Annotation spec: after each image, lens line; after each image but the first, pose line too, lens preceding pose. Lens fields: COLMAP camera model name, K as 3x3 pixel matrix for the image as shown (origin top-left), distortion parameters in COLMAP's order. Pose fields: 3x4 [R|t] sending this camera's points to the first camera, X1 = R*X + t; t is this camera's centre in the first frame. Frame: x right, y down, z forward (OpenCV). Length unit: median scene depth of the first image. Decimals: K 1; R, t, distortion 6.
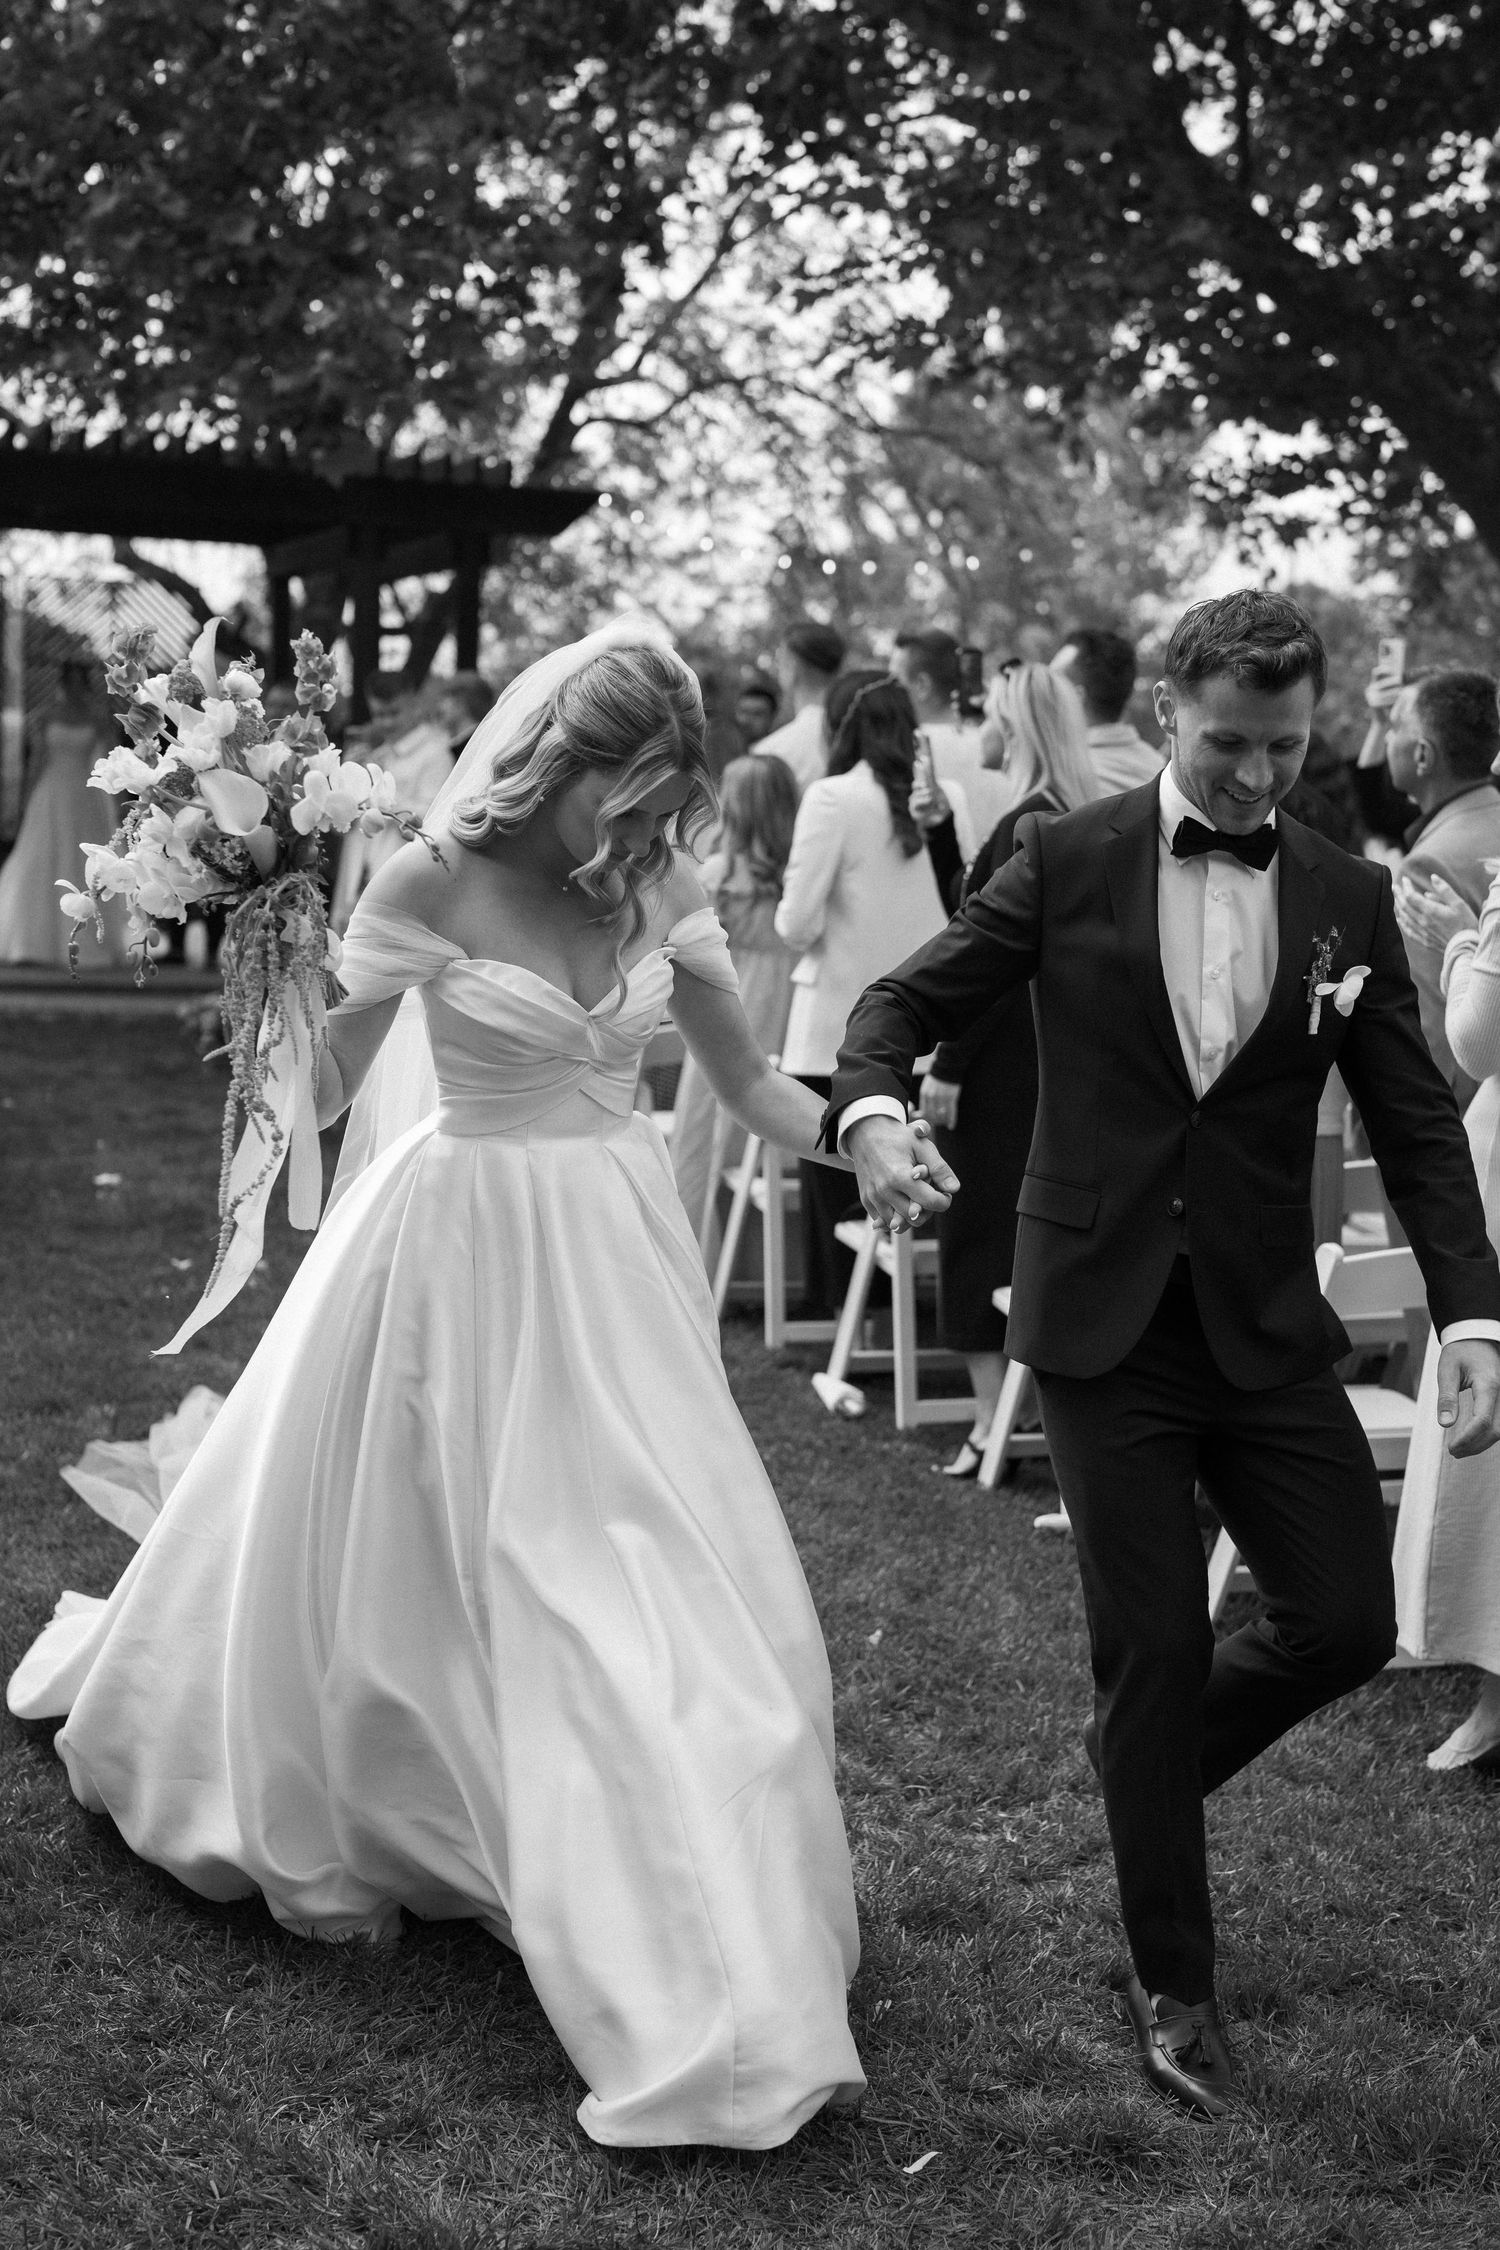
lens RADIAL K [[3451.0, 0, 730.2], [0, 3451.0, 1138.2], [0, 0, 1]] dist [0.044552, 0.000000]
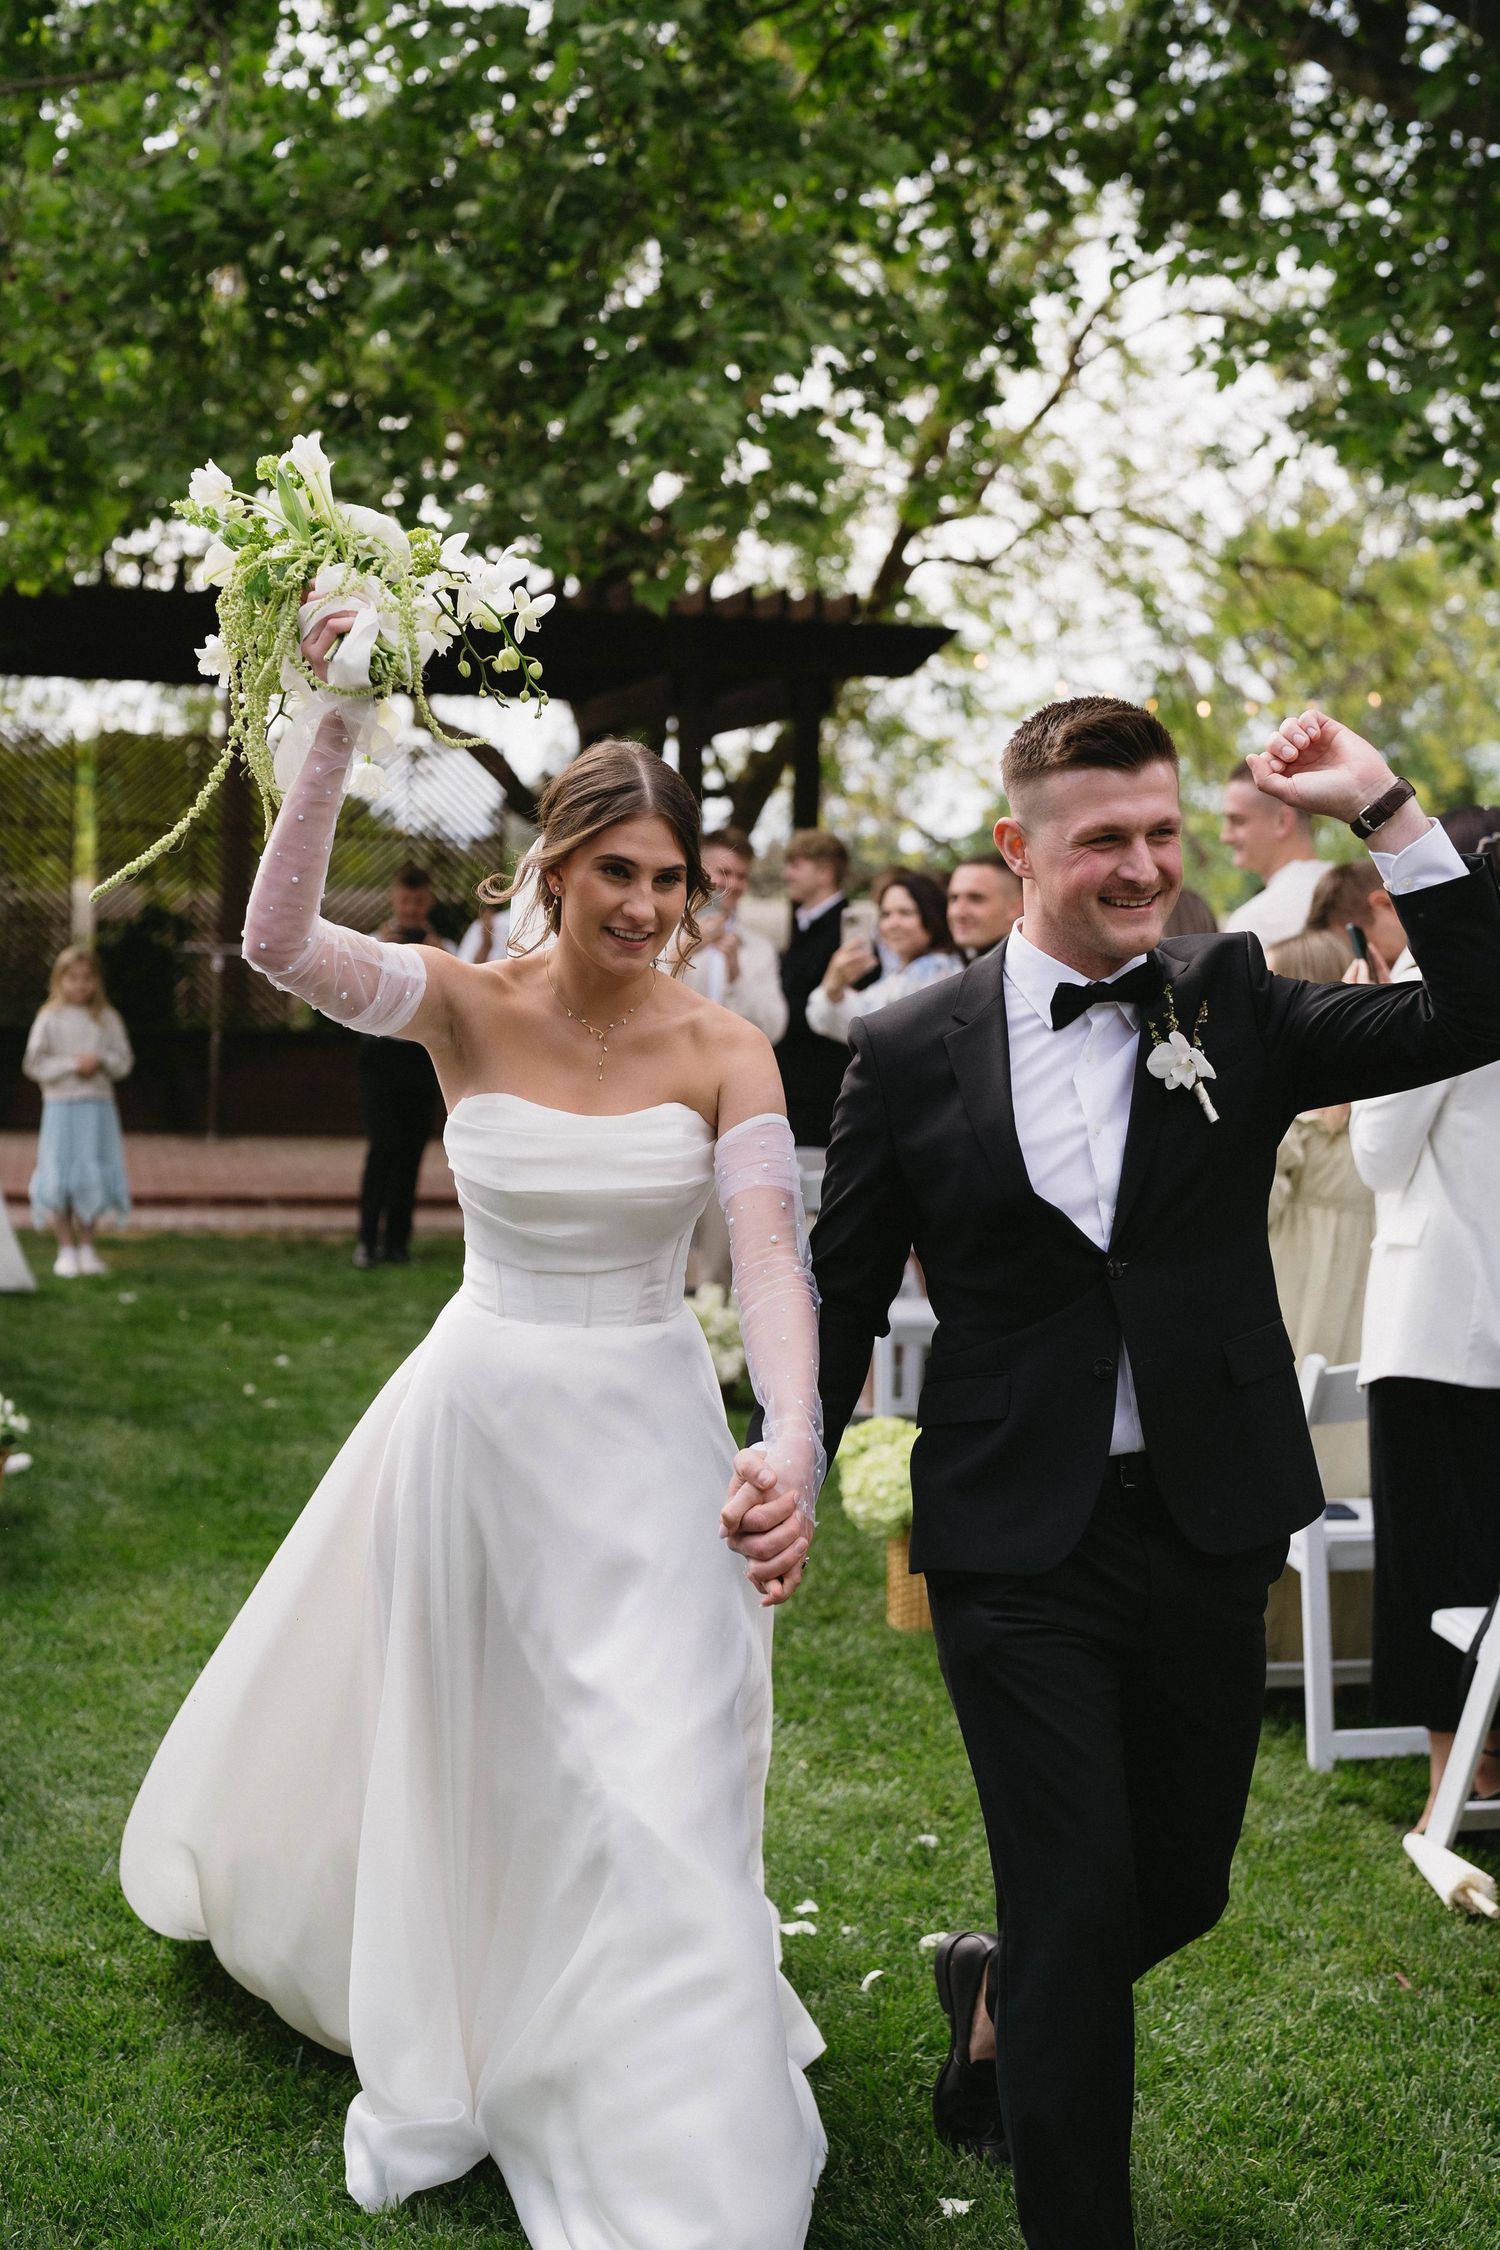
lens RADIAL K [[3451.0, 0, 797.6], [0, 3451.0, 1169.6], [0, 0, 1]] dist [0.044552, 0.000000]
pose [[0.997681, -0.009006, -0.067471, -0.014955], [0.006331, 0.999190, -0.039749, -0.011102], [0.067775, 0.039229, 0.996929, 0.098211]]
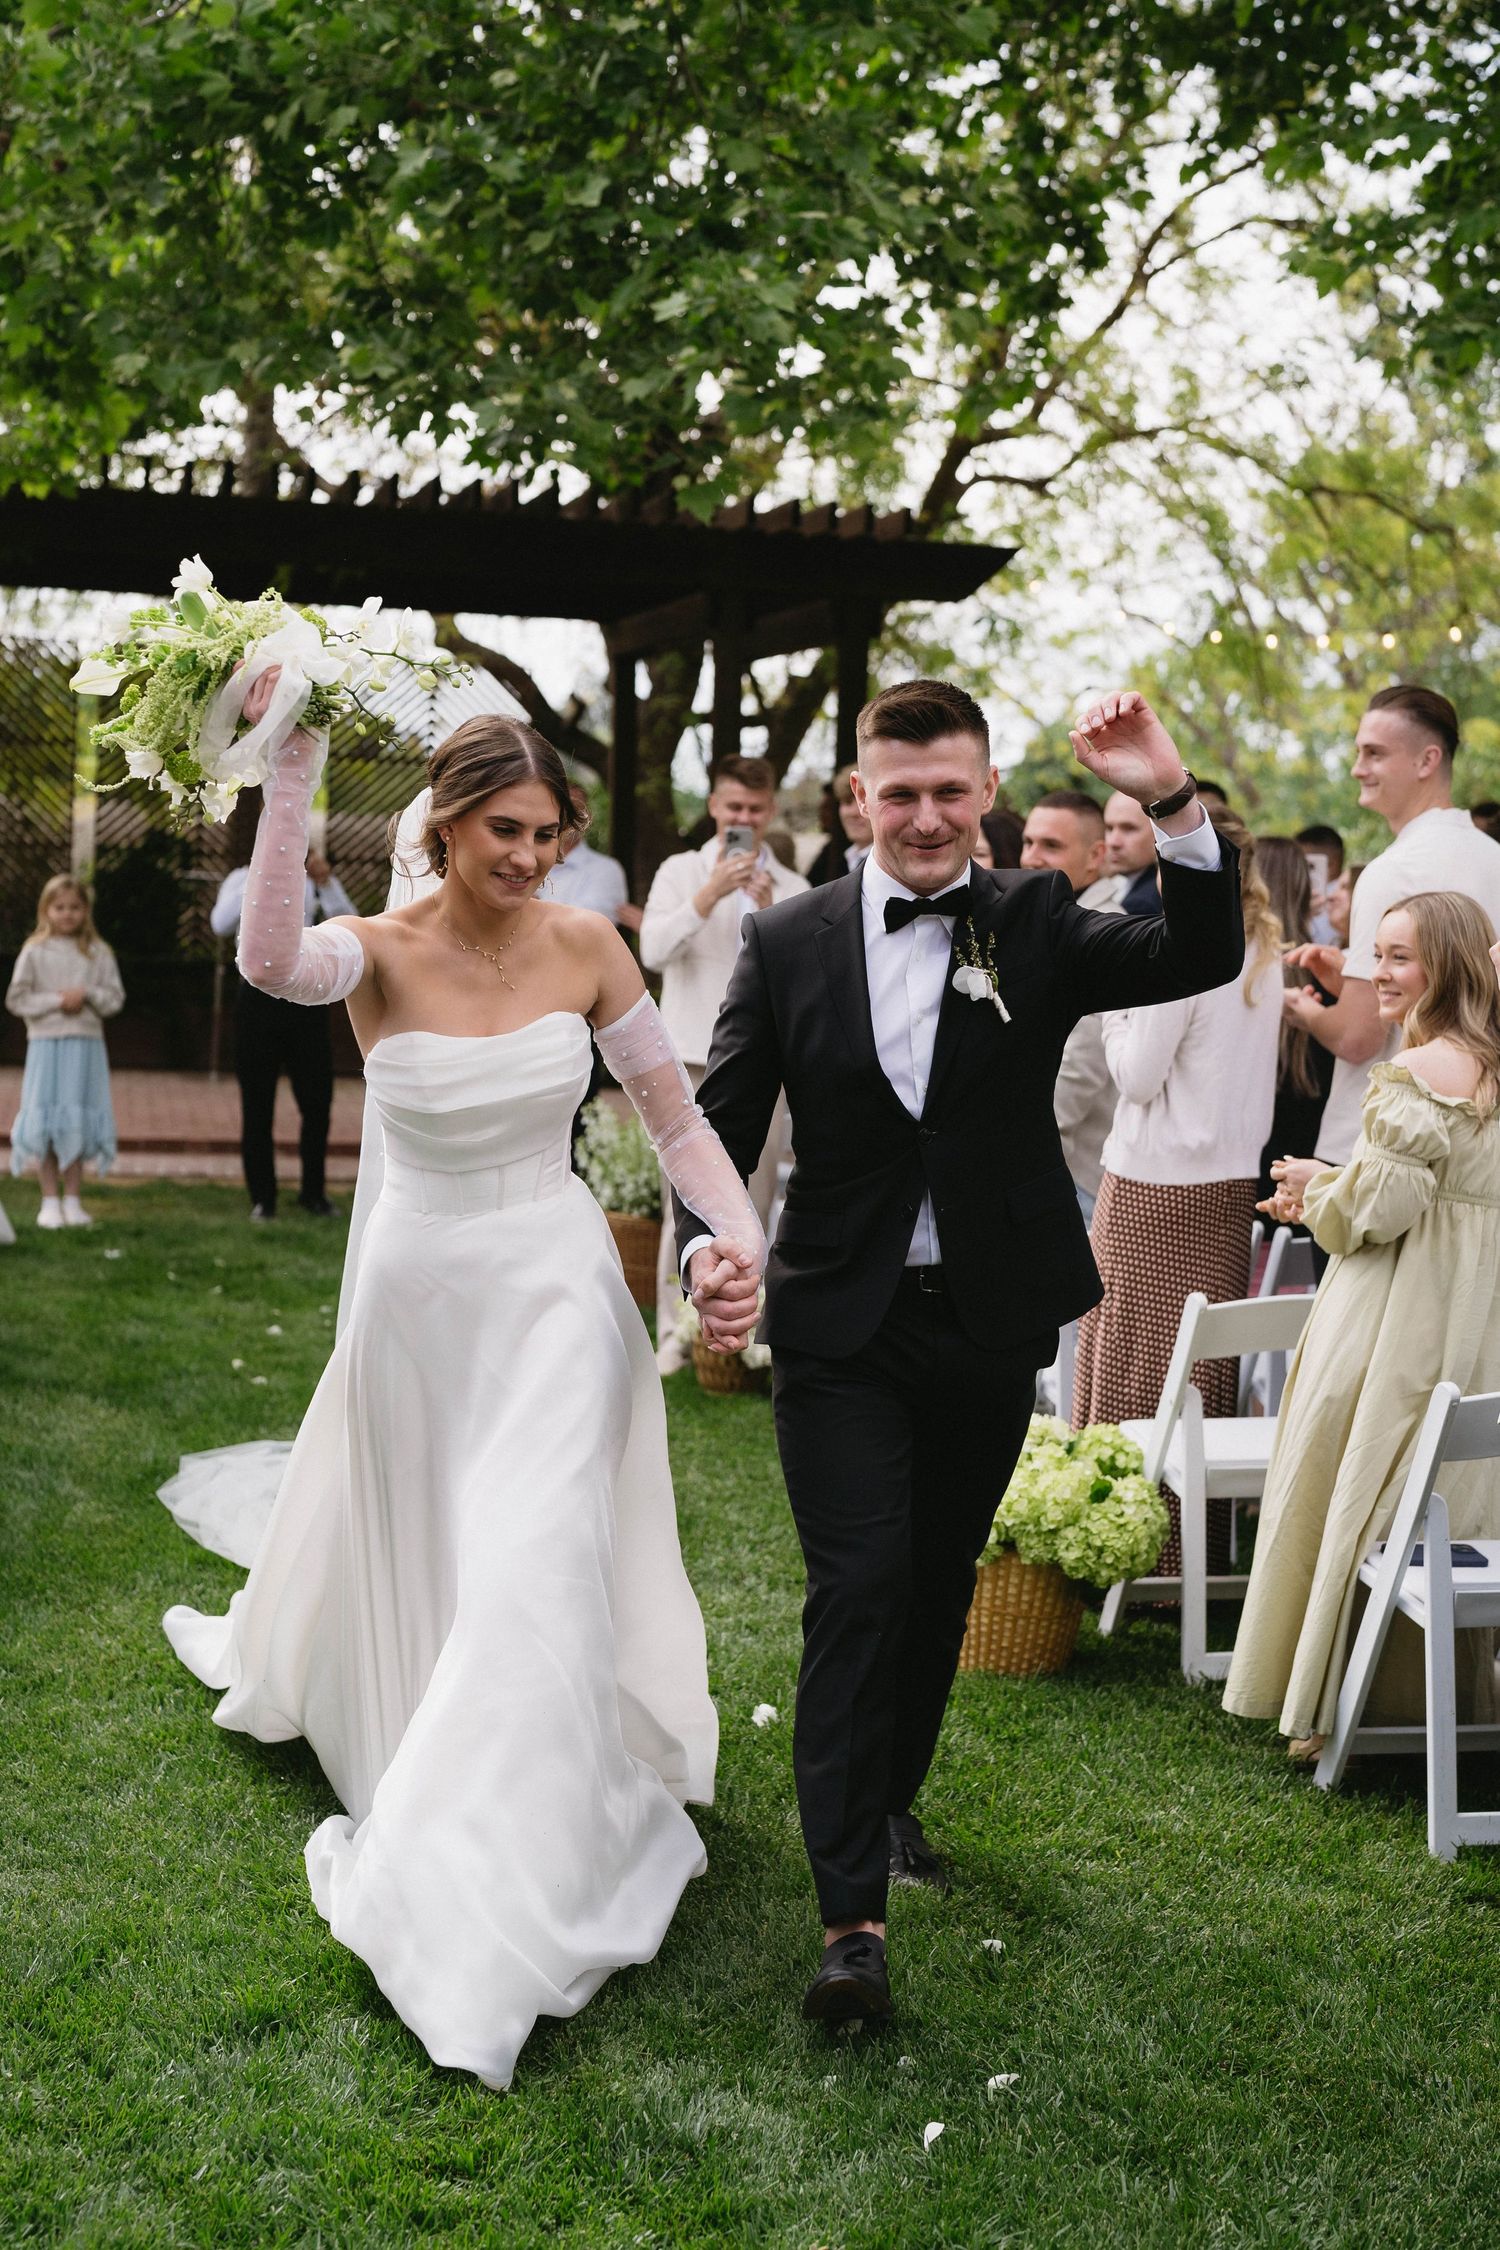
lens RADIAL K [[3451.0, 0, 752.4], [0, 3451.0, 1128.8], [0, 0, 1]] dist [0.044552, 0.000000]
pose [[0.996139, 0.012040, -0.086955, -0.020340], [-0.014765, 0.999418, -0.030764, -0.017025], [0.086534, 0.031929, 0.995737, 0.138308]]
